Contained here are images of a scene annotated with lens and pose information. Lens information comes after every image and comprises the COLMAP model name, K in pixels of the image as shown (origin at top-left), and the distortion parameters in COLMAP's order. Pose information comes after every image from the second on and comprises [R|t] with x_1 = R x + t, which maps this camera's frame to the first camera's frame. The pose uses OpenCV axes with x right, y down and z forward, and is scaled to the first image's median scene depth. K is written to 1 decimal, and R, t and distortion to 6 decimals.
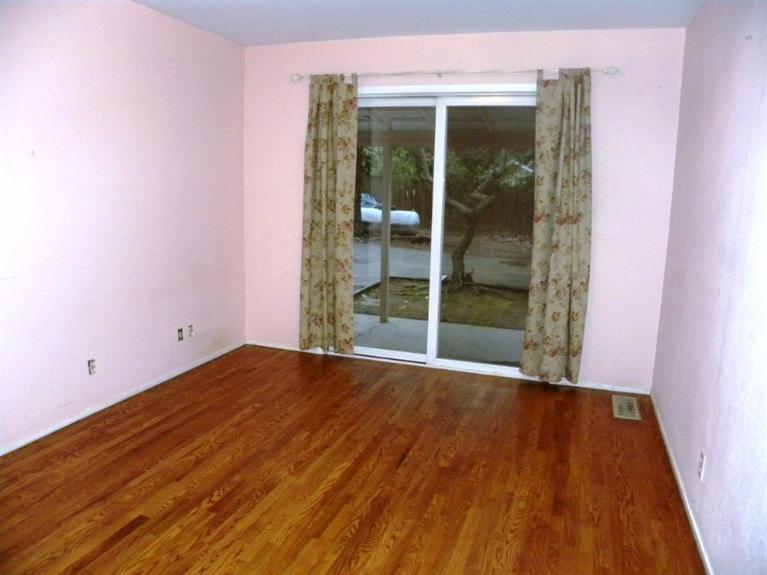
lens RADIAL K [[578.2, 0, 385.6], [0, 578.2, 285.7], [0, 0, 1]] dist [-0.157563, 0.095605]
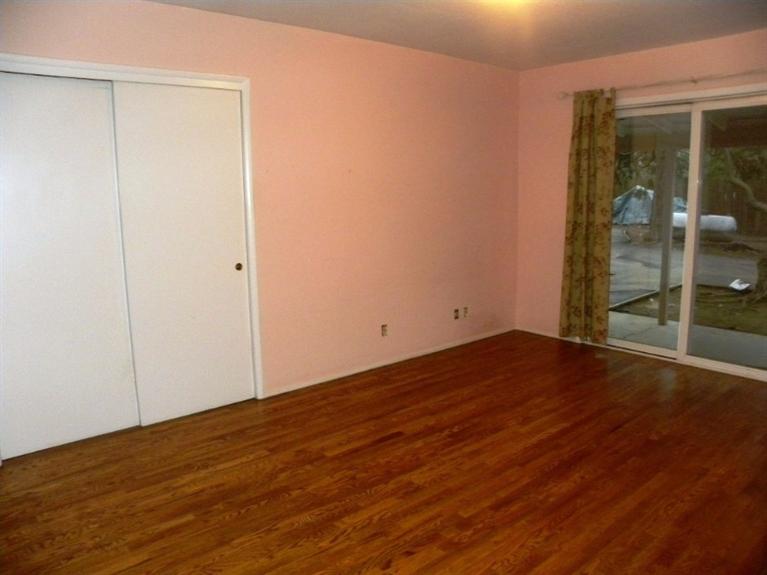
lens RADIAL K [[578.2, 0, 385.6], [0, 578.2, 285.7], [0, 0, 1]] dist [-0.157563, 0.095605]
pose [[0.860226, 0.046978, -0.507744, 0.128449], [-0.051377, 0.998665, 0.005357, 0.025190], [0.507318, 0.021478, 0.861491, -0.141820]]
